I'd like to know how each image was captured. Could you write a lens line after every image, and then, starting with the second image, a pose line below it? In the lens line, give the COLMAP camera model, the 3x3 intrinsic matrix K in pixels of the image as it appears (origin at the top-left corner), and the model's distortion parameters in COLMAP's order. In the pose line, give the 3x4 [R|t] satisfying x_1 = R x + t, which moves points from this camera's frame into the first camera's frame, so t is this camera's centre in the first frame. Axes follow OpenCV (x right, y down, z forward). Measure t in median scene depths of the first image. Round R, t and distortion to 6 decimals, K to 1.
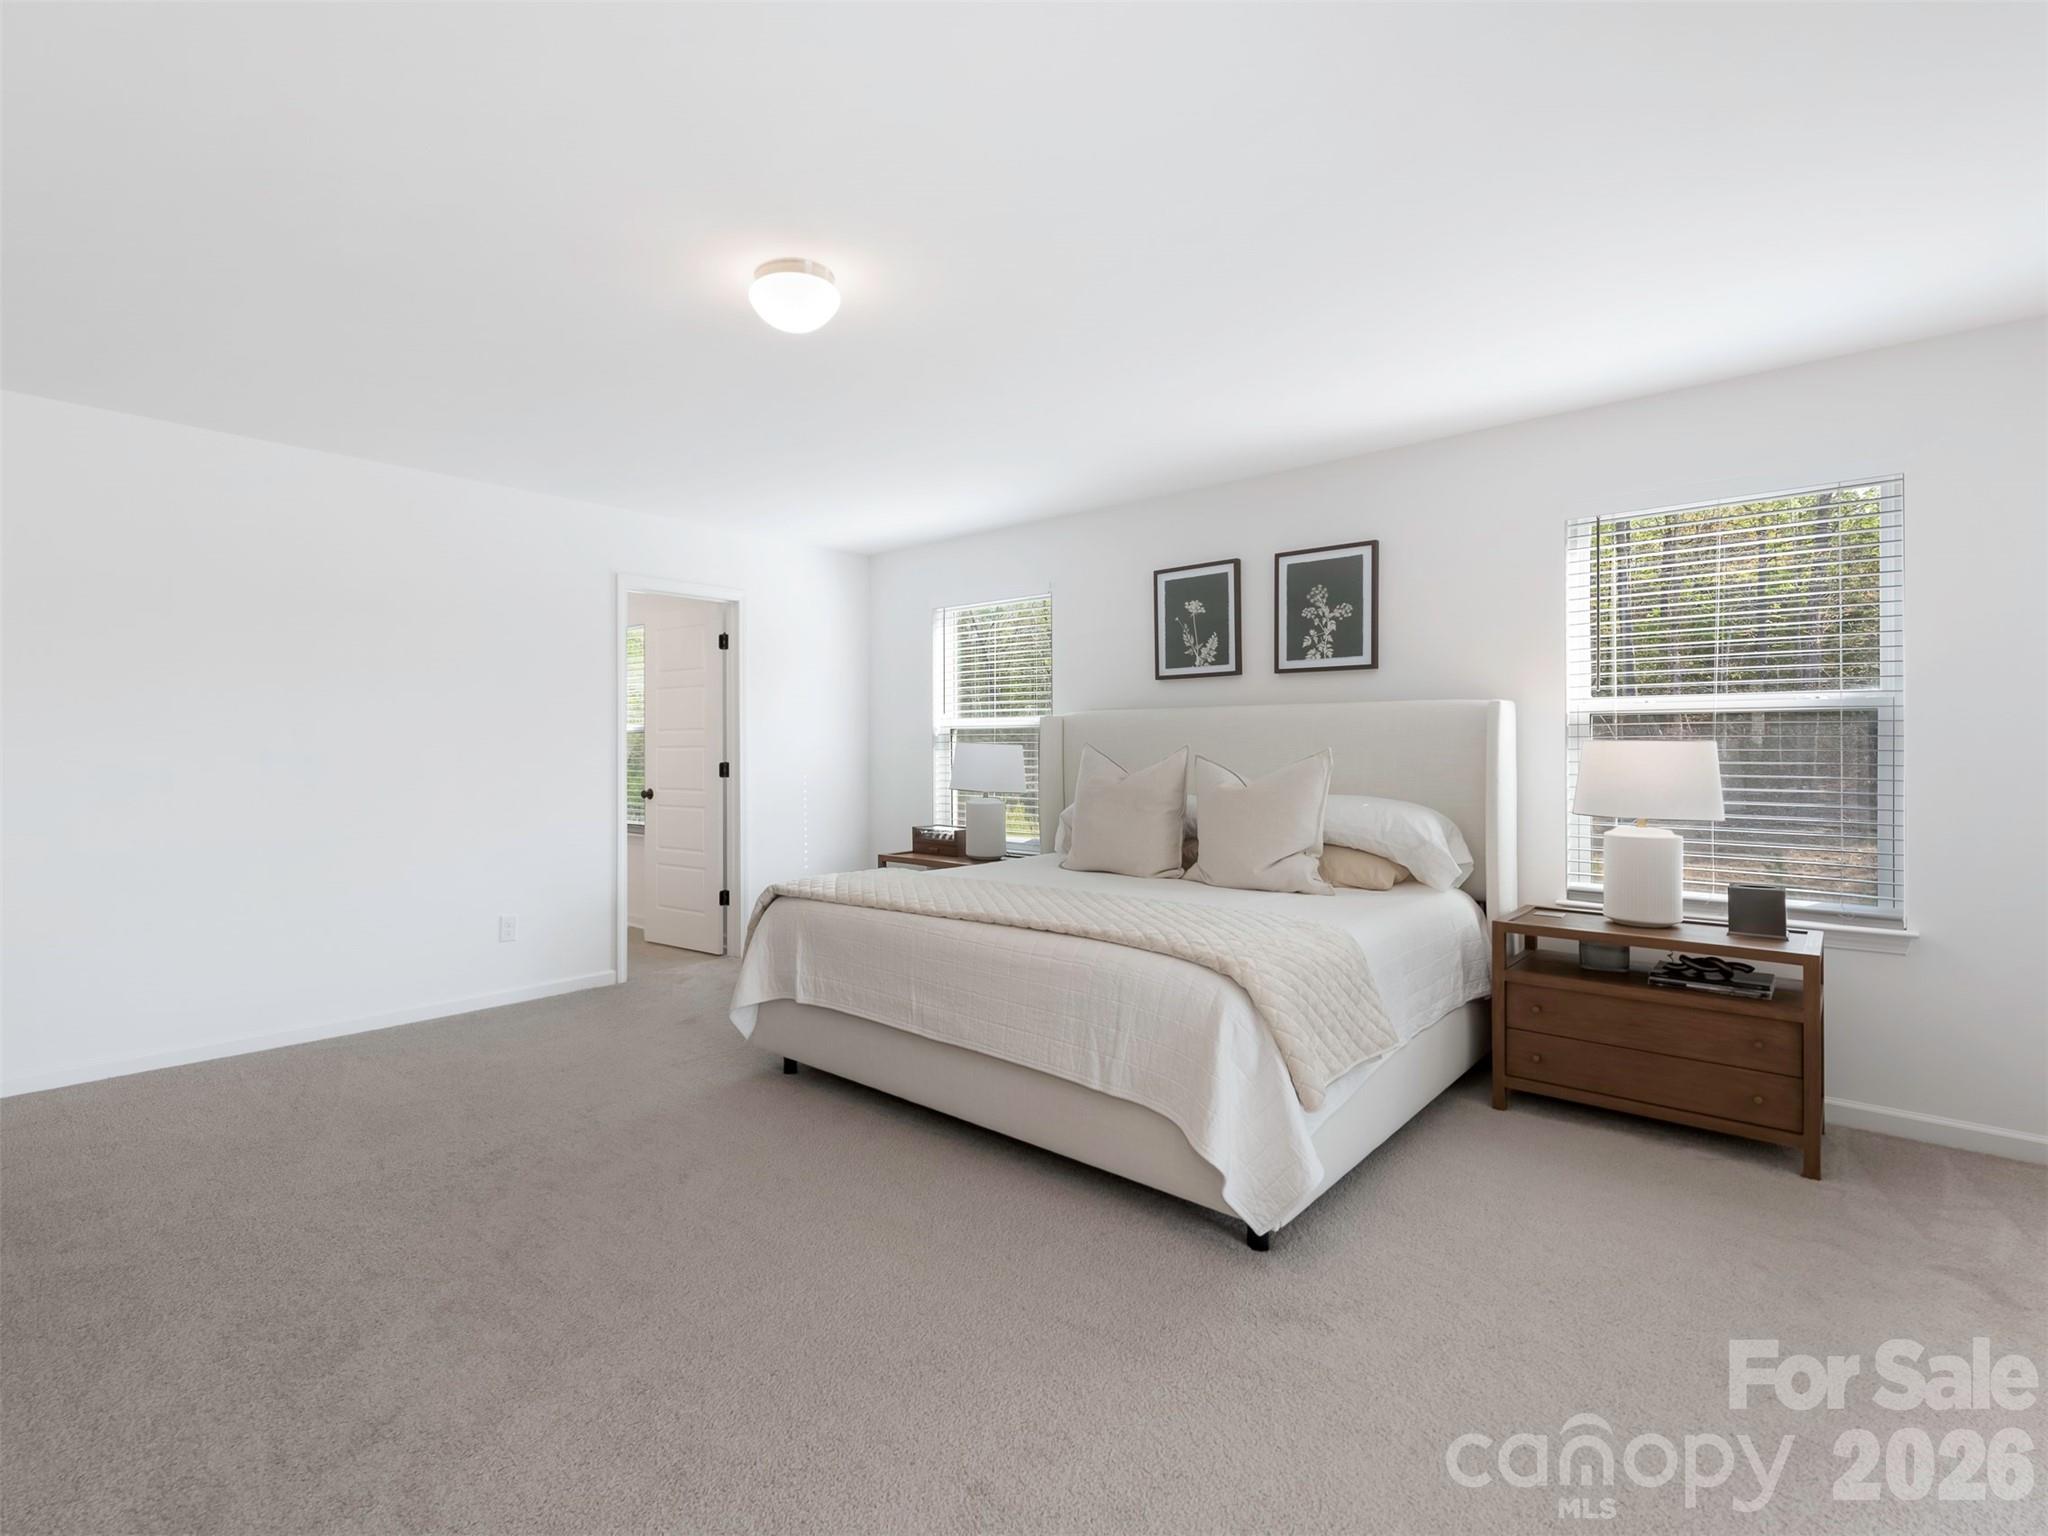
lens RADIAL K [[1041.2, 0, 1008.7], [0, 1041.2, 748.6], [0, 0, 1]] dist [0.004563, 0.000910]
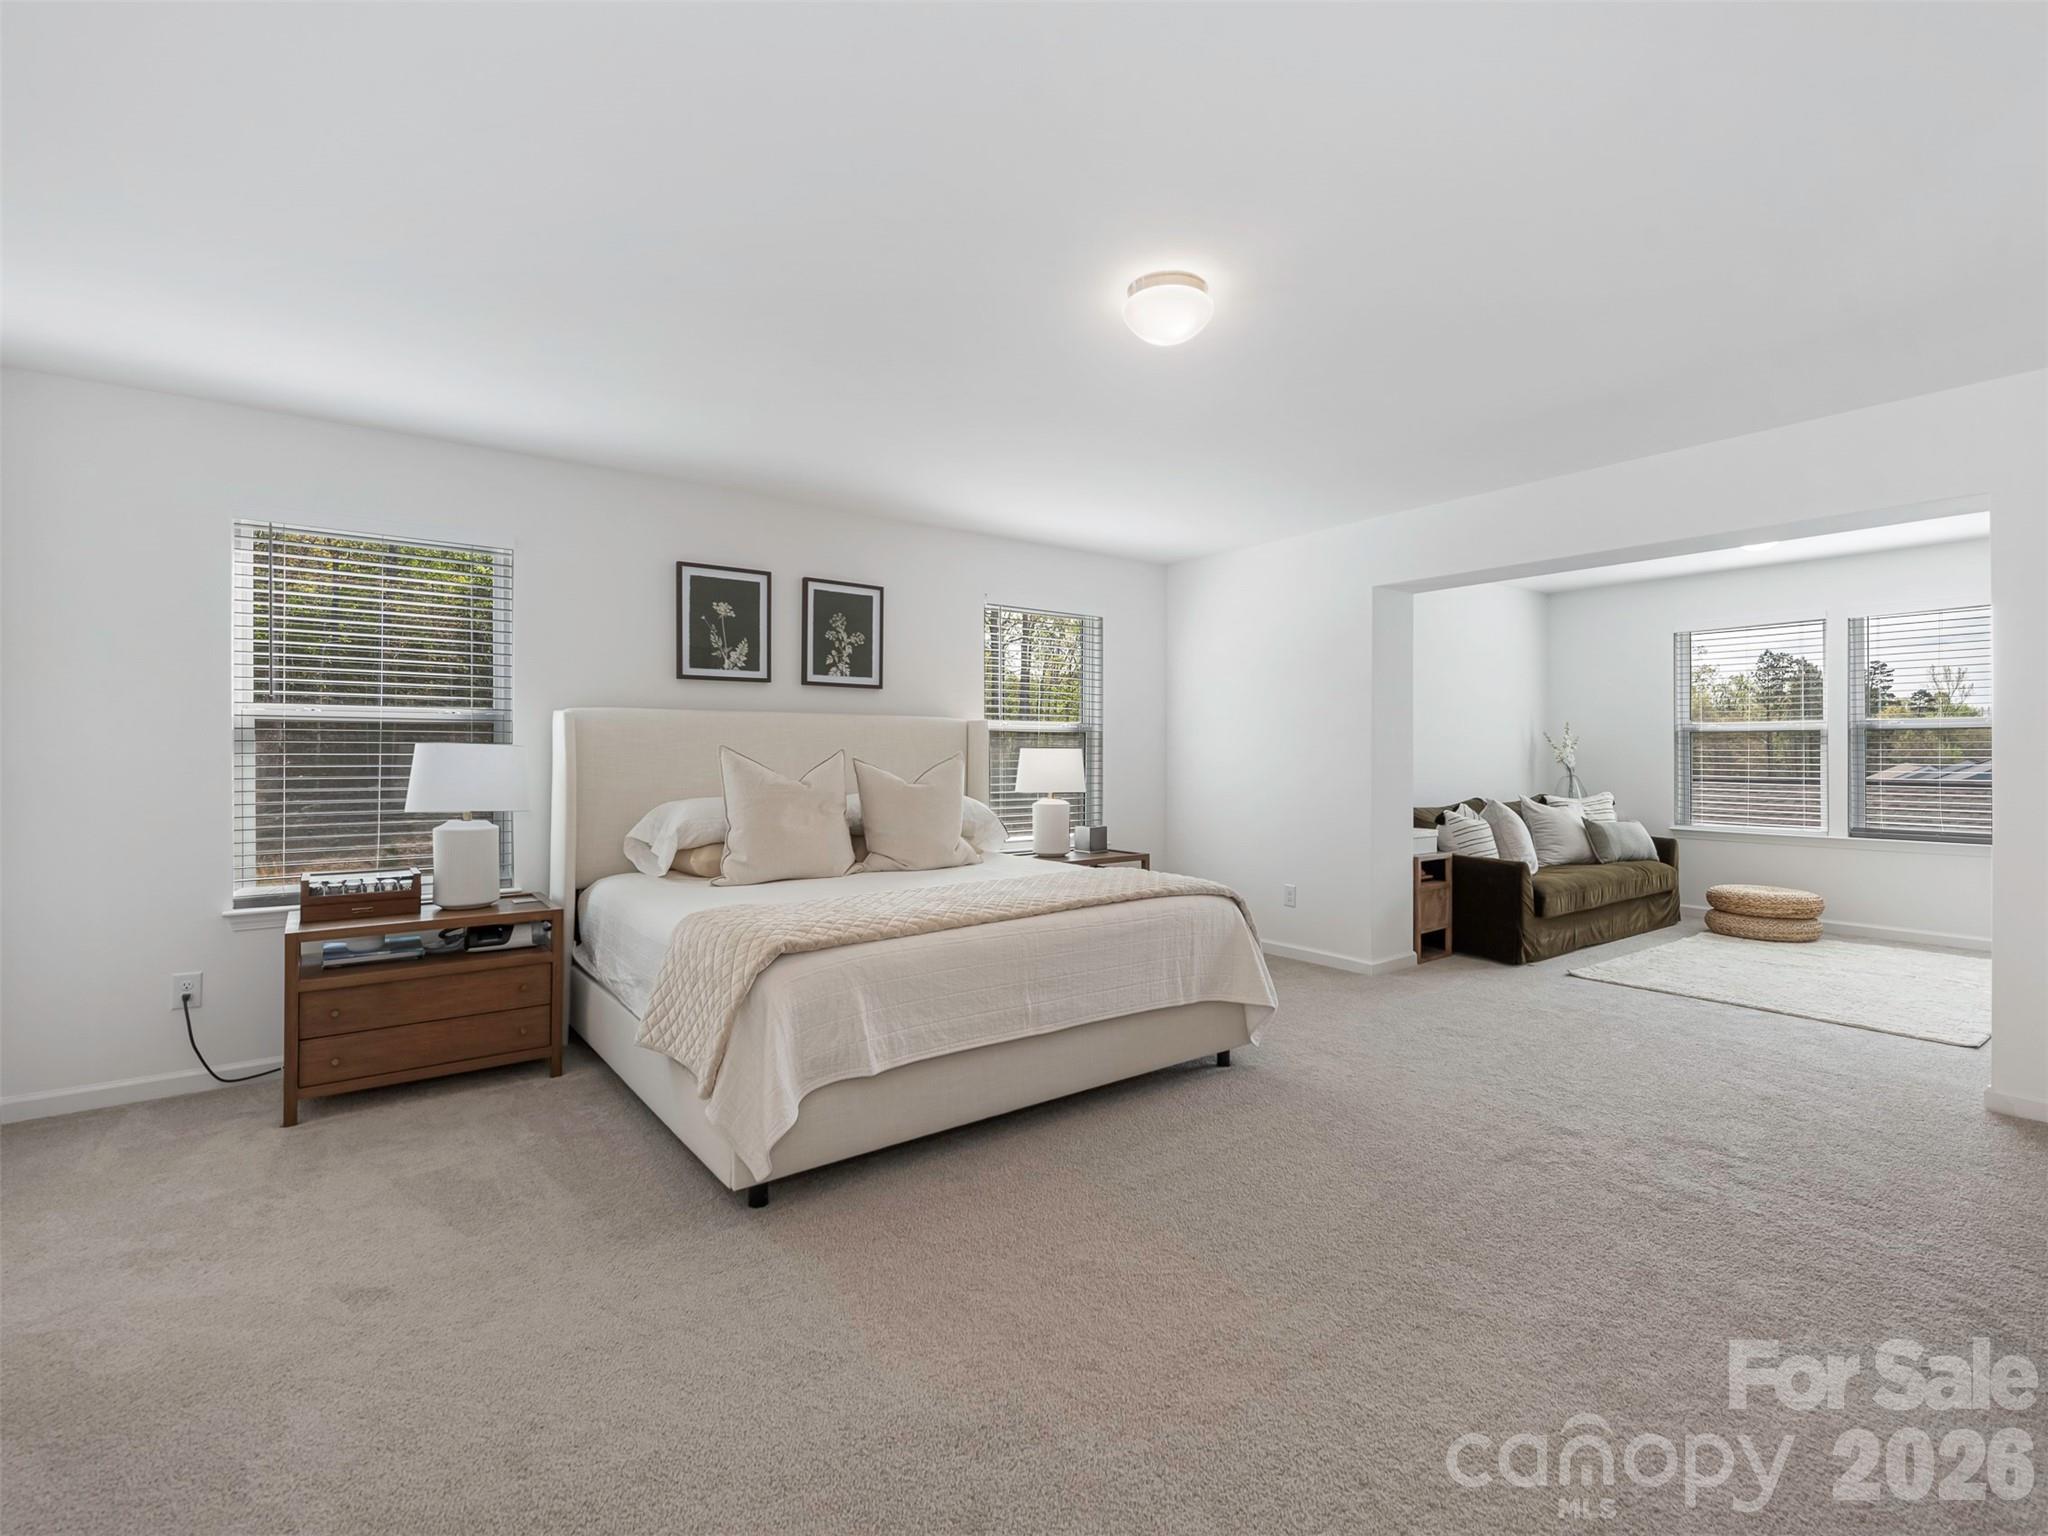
lens RADIAL K [[899.1, 0, 1012.7], [0, 899.1, 779.7], [0, 0, 1]] dist [-0.000866, -0.000036]
pose [[0.188412, -0.027501, 0.981705, -0.628313], [-0.000037, 0.999608, 0.028009, 0.002756], [-0.982090, -0.005314, 0.188337, 0.576769]]
